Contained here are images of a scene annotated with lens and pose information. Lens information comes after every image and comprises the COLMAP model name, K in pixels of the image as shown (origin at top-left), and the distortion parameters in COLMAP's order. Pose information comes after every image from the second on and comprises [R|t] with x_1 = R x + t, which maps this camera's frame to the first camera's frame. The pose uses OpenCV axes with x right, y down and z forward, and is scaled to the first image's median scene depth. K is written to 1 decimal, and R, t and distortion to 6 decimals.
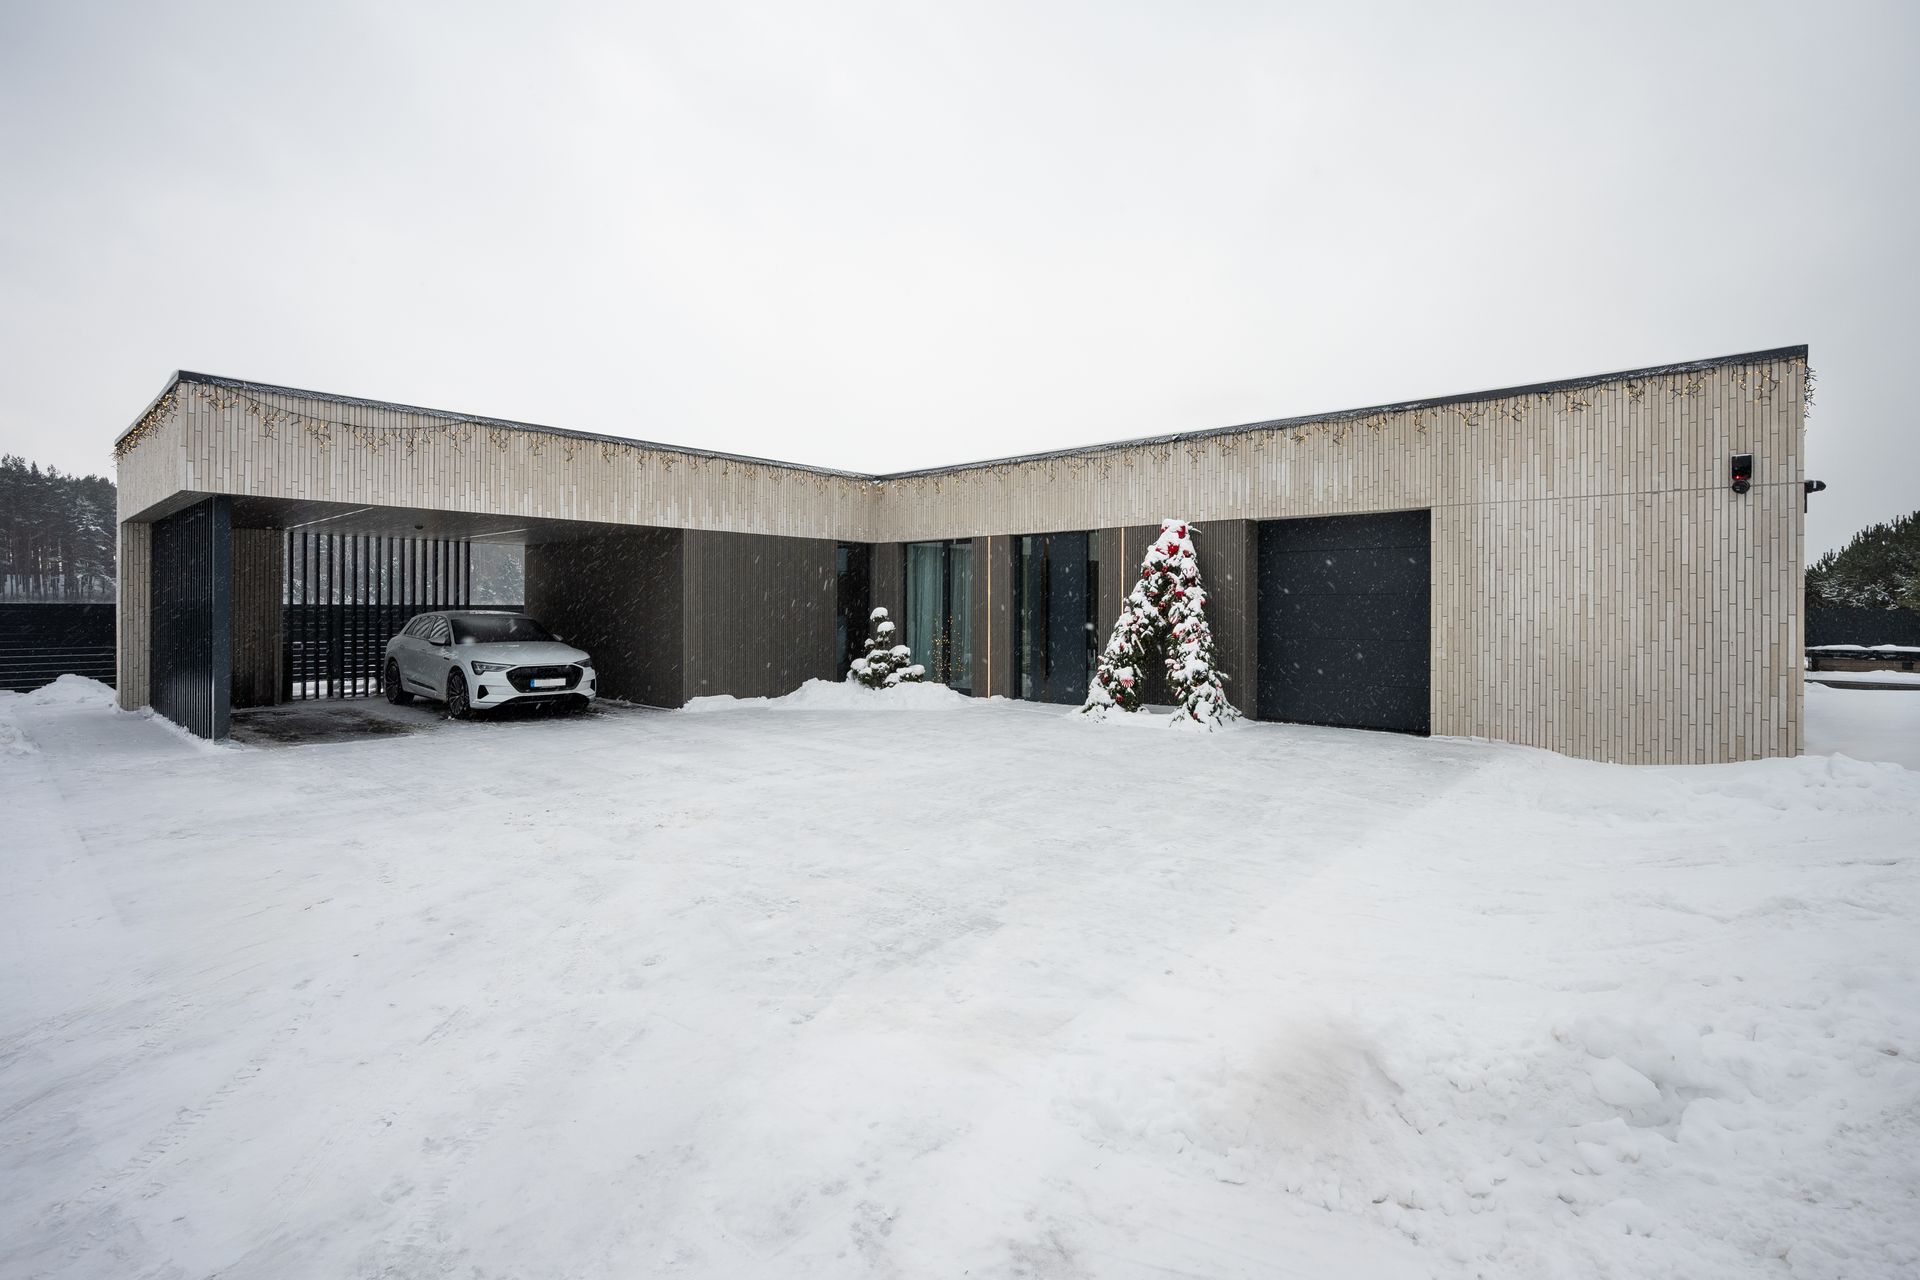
lens RADIAL K [[900.2, 0, 964.4], [0, 900.2, 609.2], [0, 0, 1]] dist [-0.002237, -0.000456]
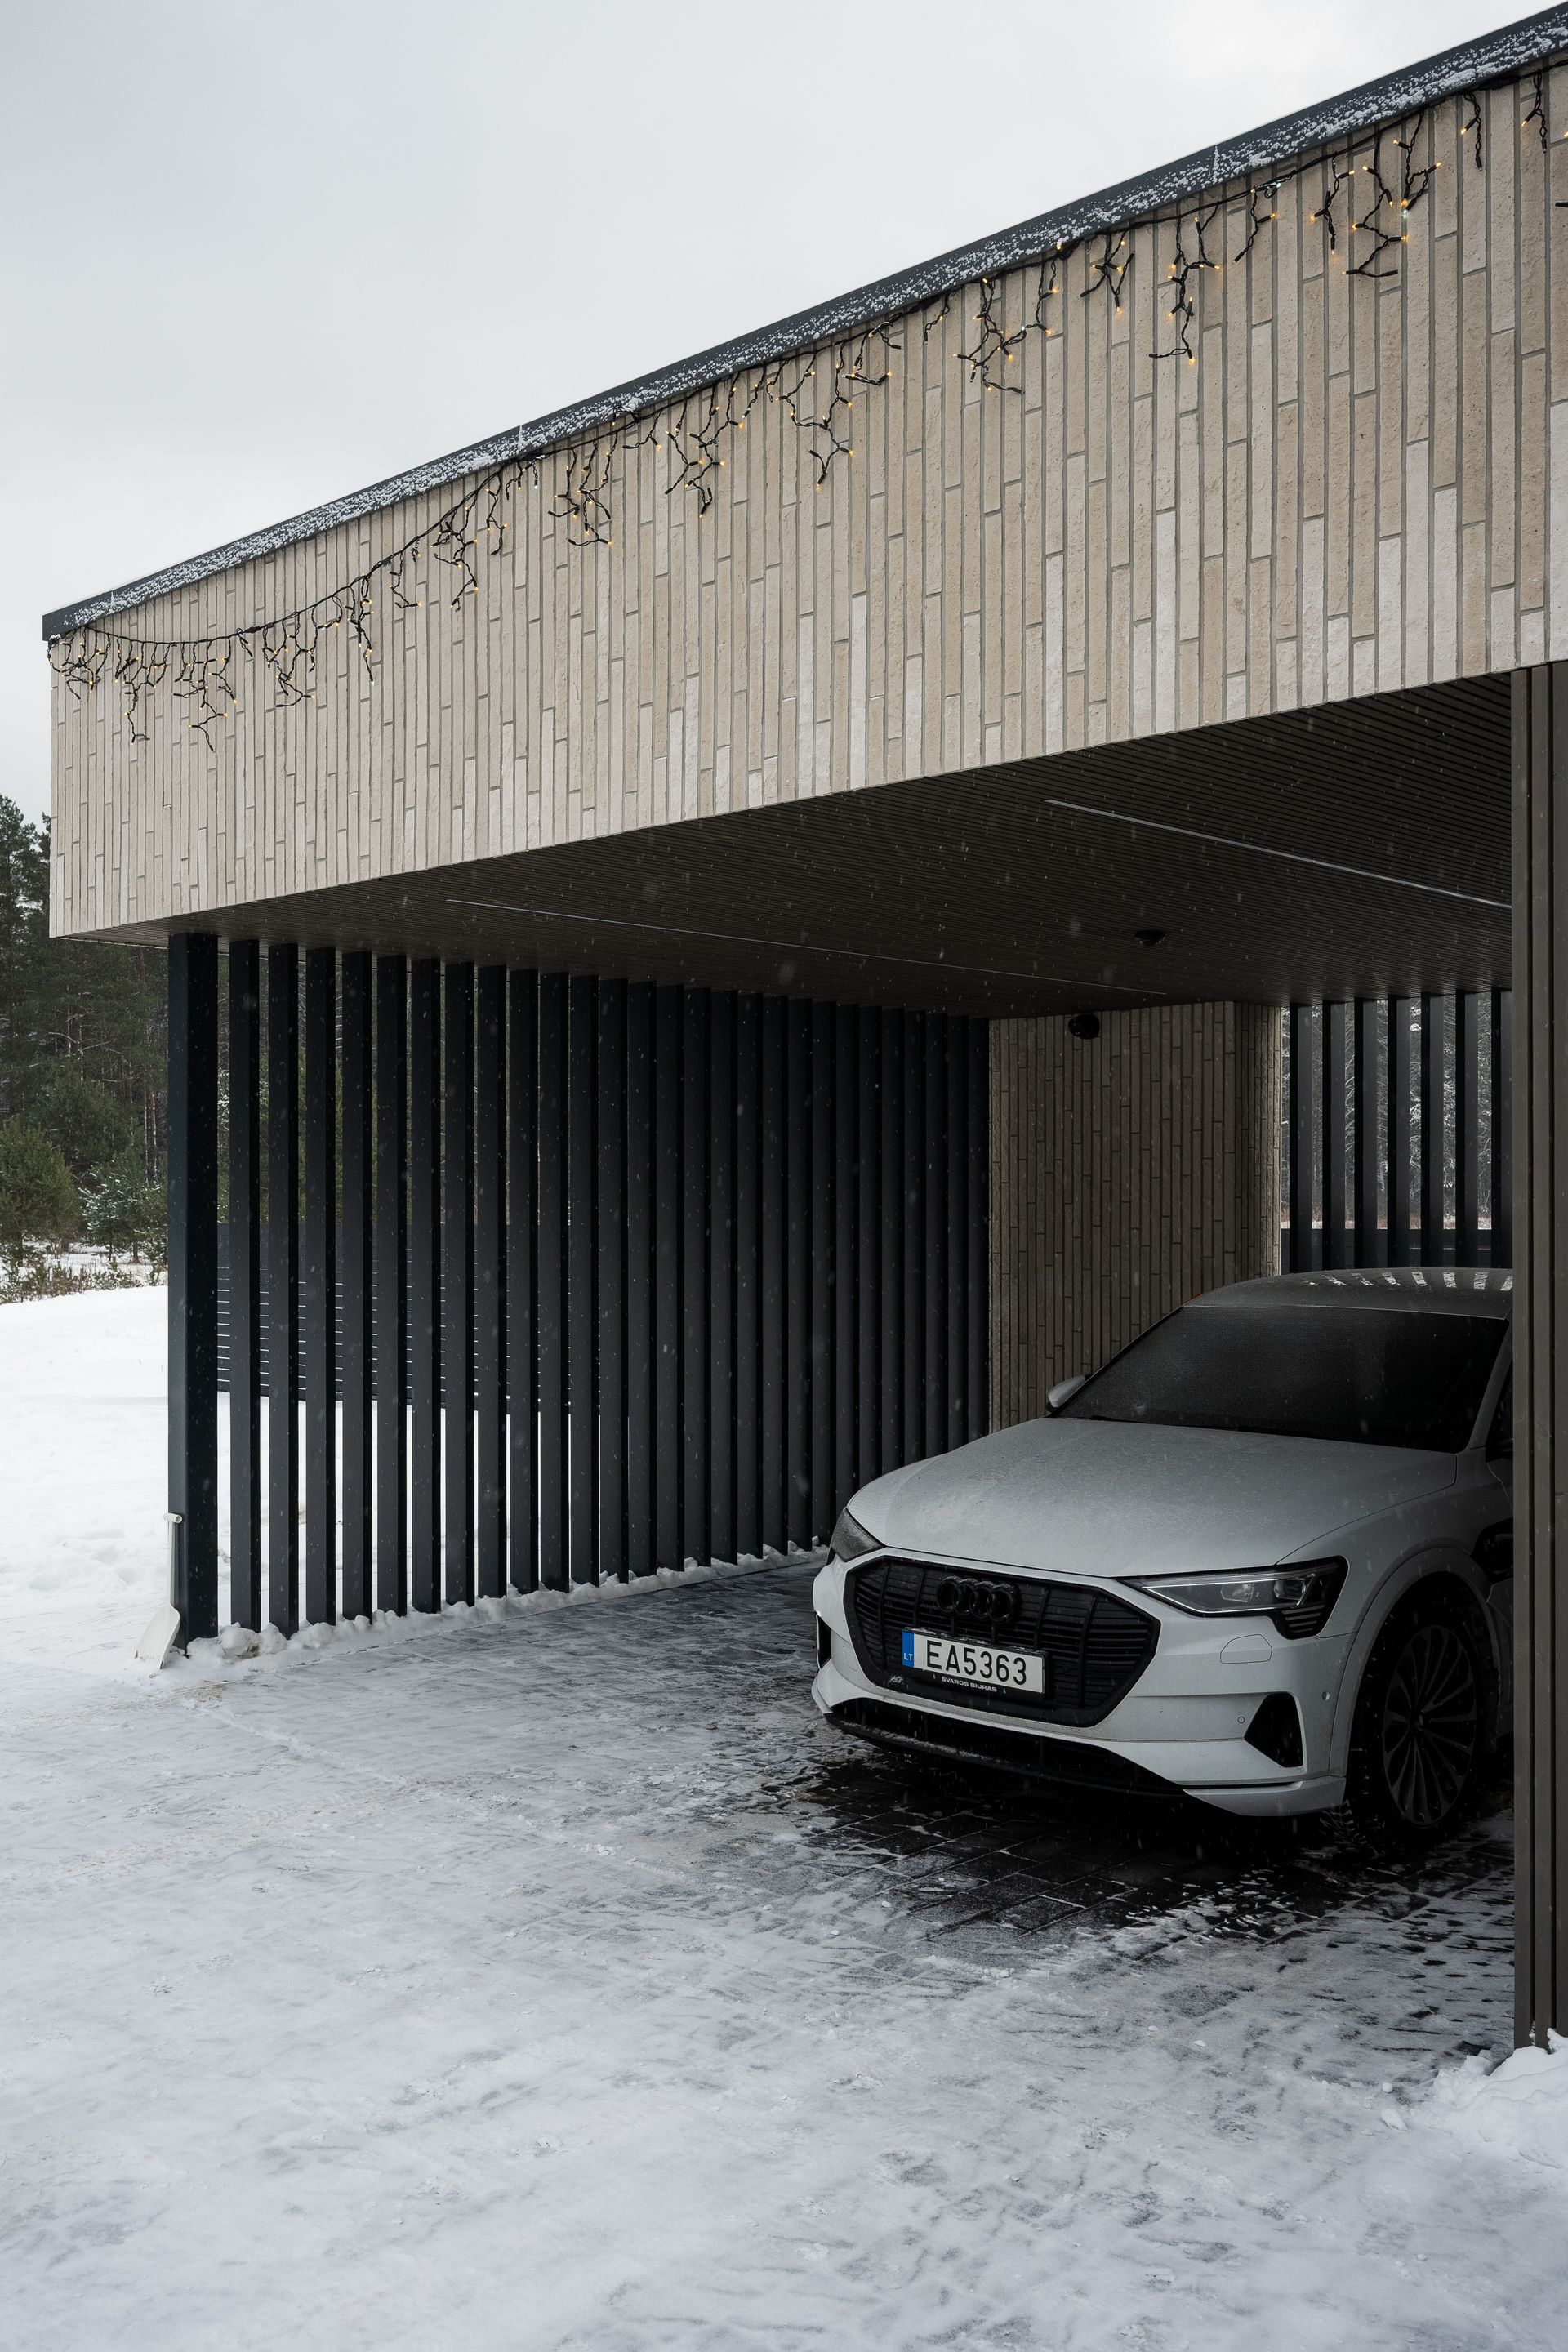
lens RADIAL K [[2120.0, 0, 779.1], [0, 2120.0, 1212.1], [0, 0, 1]] dist [0.000042, -0.010000]
pose [[-0.032403, -0.001630, -0.999474, -0.008303], [0.001752, 0.999997, -0.001687, -0.013271], [0.999473, -0.001806, -0.032400, 0.964396]]
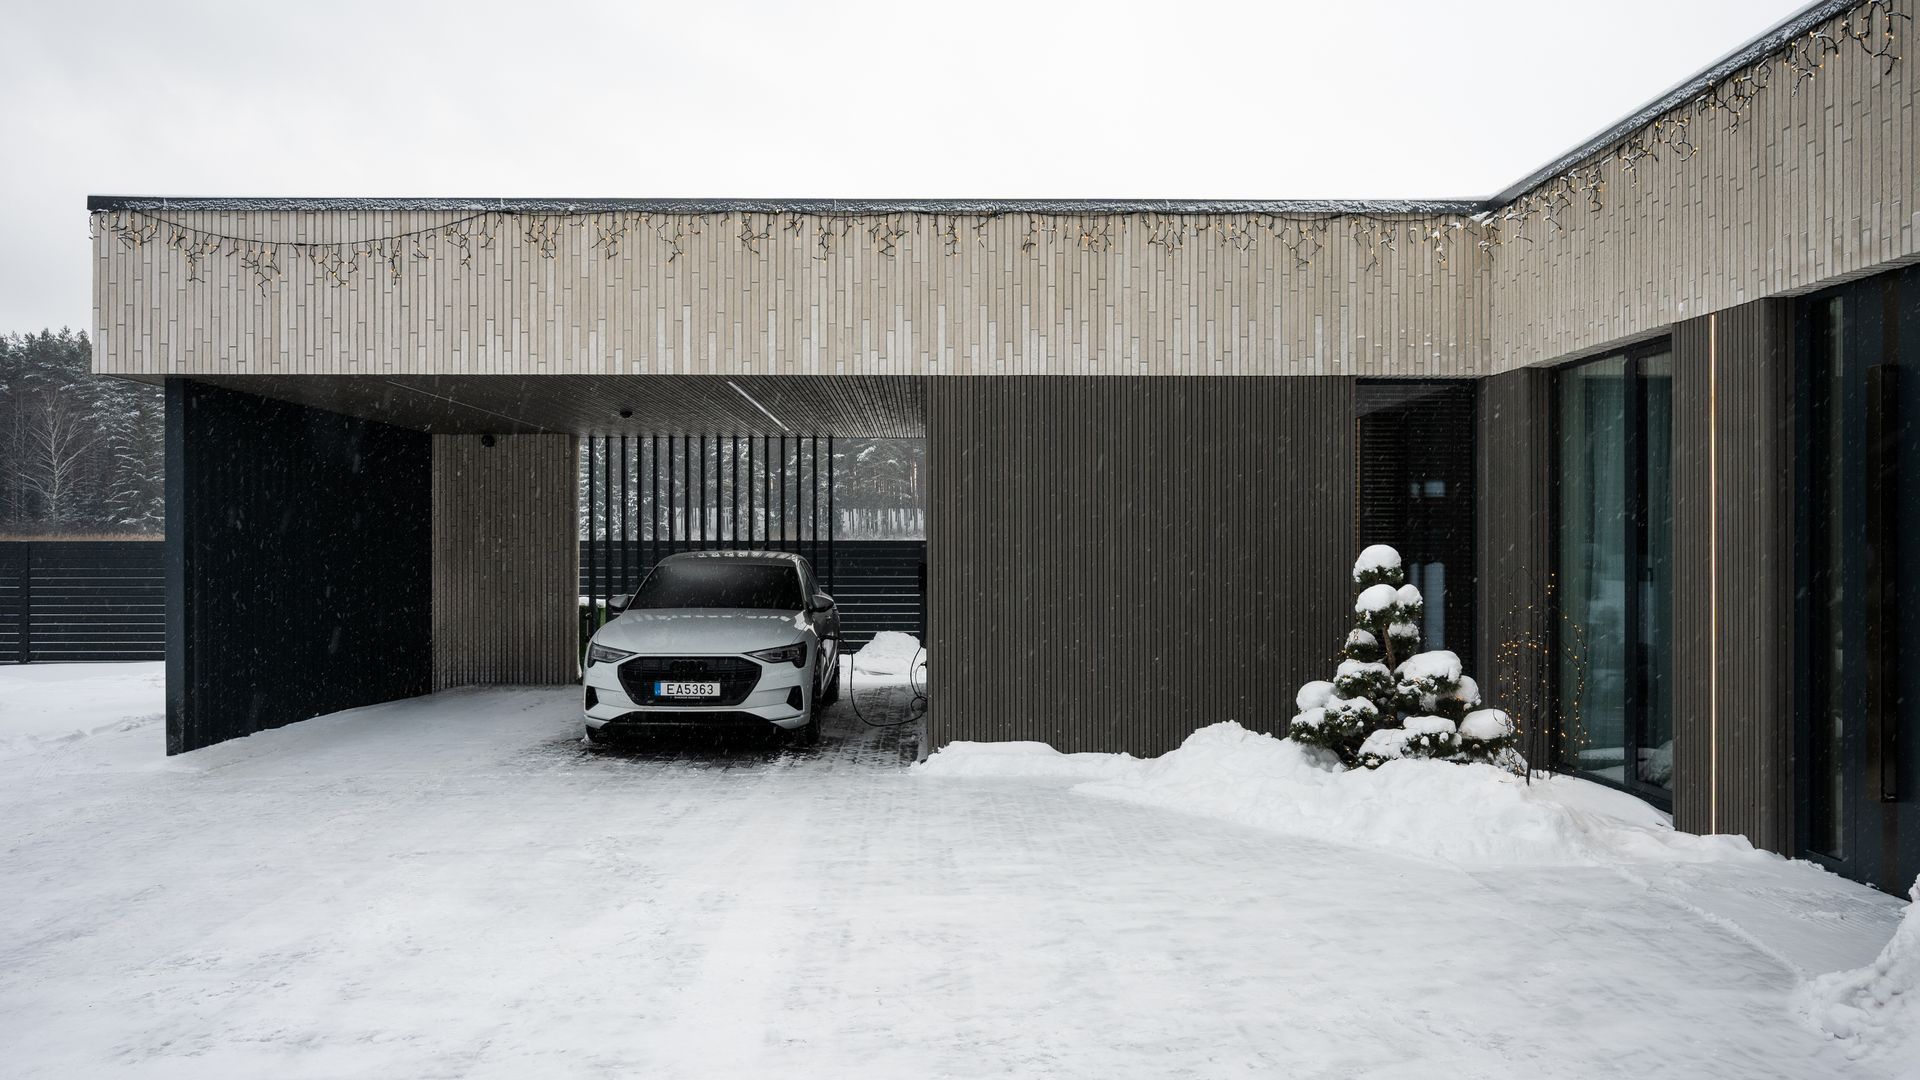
lens RADIAL K [[1354.1, 0, 960.0], [0, 1354.1, 540.0], [0, 0, 1]] dist [-0.000924, -0.000671]
pose [[0.676968, -0.003826, -0.736002, 0.226879], [0.001811, 0.999992, -0.003533, -0.002480], [0.736010, 0.001059, 0.676970, 0.575672]]
